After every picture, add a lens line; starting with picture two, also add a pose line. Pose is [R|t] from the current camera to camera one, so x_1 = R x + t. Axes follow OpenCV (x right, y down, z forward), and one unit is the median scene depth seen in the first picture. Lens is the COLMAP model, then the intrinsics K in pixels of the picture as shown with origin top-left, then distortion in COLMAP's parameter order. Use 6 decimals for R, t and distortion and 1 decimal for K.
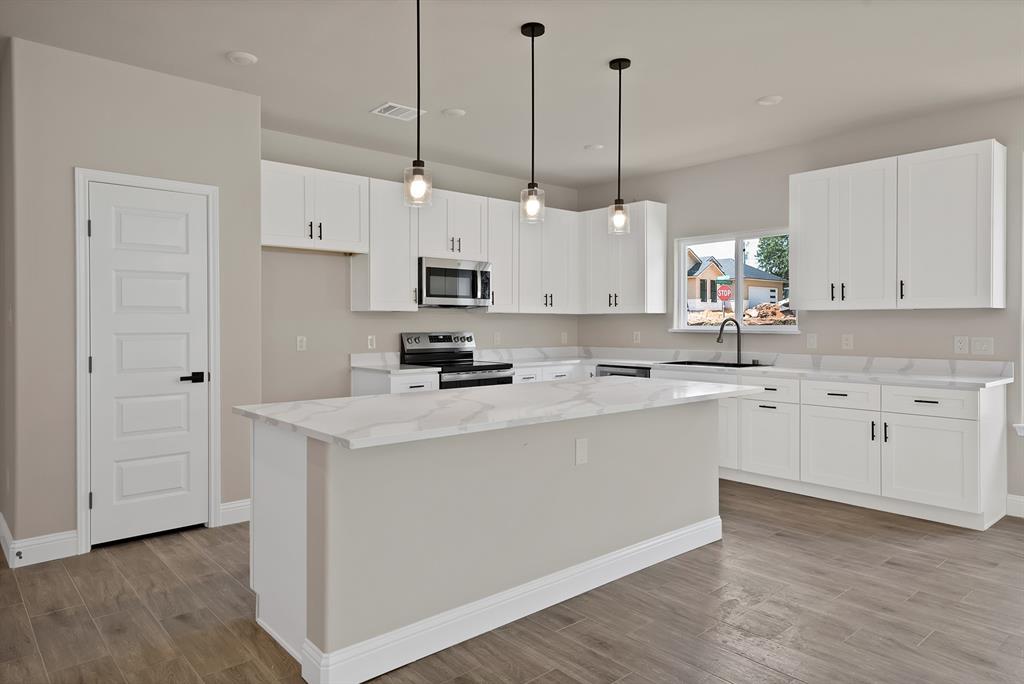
lens RADIAL K [[662.5, 0, 499.5], [0, 662.5, 332.4], [0, 0, 1]] dist [0.034024, -0.002564]
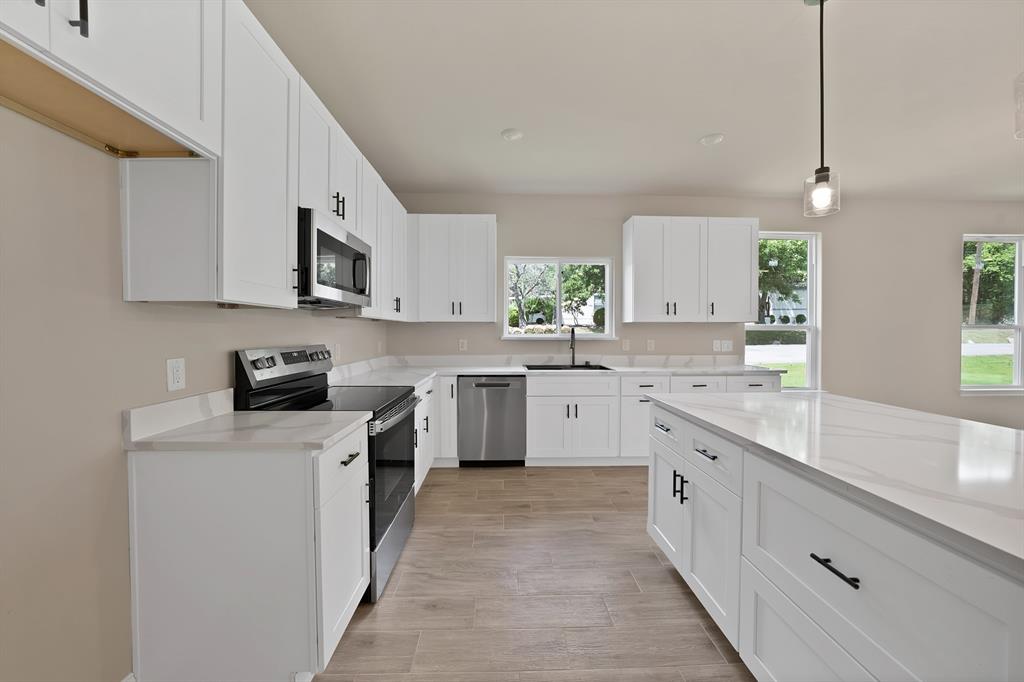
lens RADIAL K [[371.0, 0, 508.5], [0, 371.0, 338.4], [0, 0, 1]] dist [-0.020516, 0.001998]
pose [[0.627825, -0.013733, 0.778234, -0.297807], [0.010516, 0.999903, 0.009162, -0.011262], [-0.778284, 0.002432, 0.627908, 0.829454]]
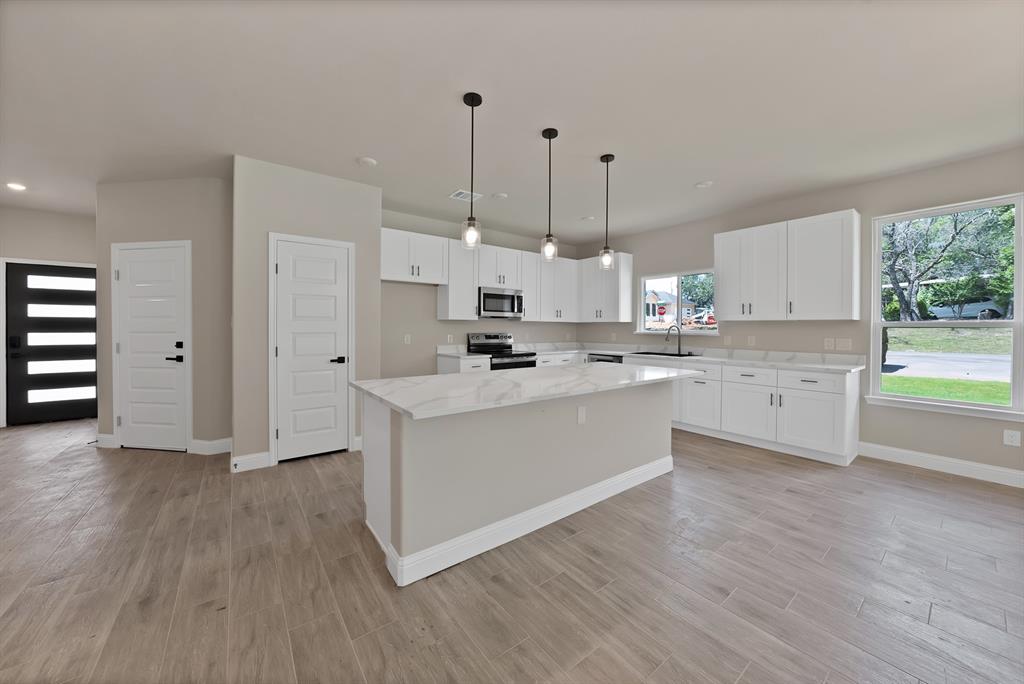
lens RADIAL K [[371.0, 0, 503.1], [0, 371.0, 333.7], [0, 0, 1]] dist [-0.020516, 0.001998]
pose [[0.997350, 0.006842, -0.072433, 0.005635], [-0.006683, 0.999975, 0.002436, -0.001359], [0.072448, -0.001946, 0.997370, 0.114803]]
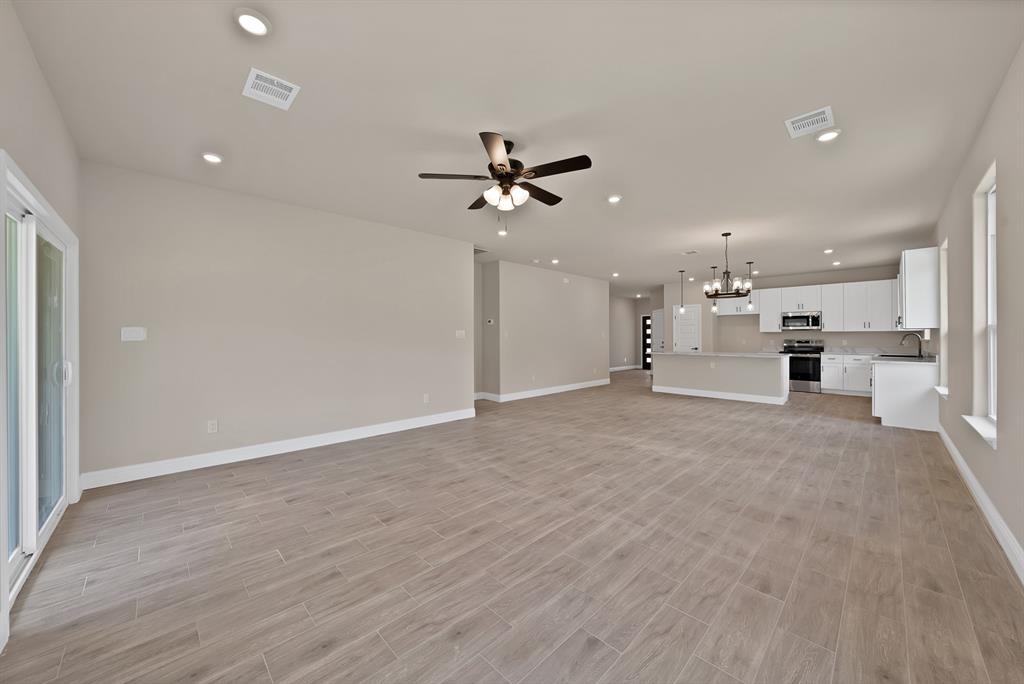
lens RADIAL K [[371.0, 0, 516.8], [0, 371.0, 334.9], [0, 0, 1]] dist [-0.020516, 0.001998]
pose [[0.077980, -0.005474, -0.996940, 1.672277], [-0.012938, 0.999895, -0.006502, 0.007971], [0.996871, 0.013406, 0.077901, -0.332601]]
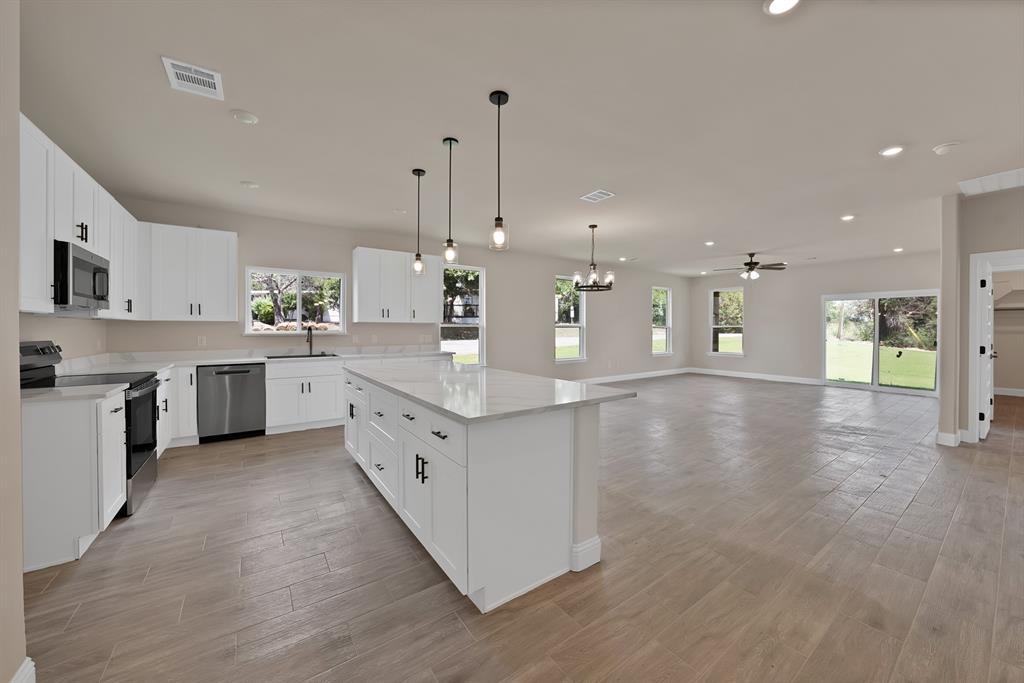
lens RADIAL K [[371.0, 0, 515.5], [0, 371.0, 332.5], [0, 0, 1]] dist [-0.020516, 0.001998]
pose [[0.082668, -0.009633, 0.996531, -0.577130], [0.013087, 0.999878, 0.008579, -0.009224], [-0.996491, 0.012333, 0.082784, 0.557795]]
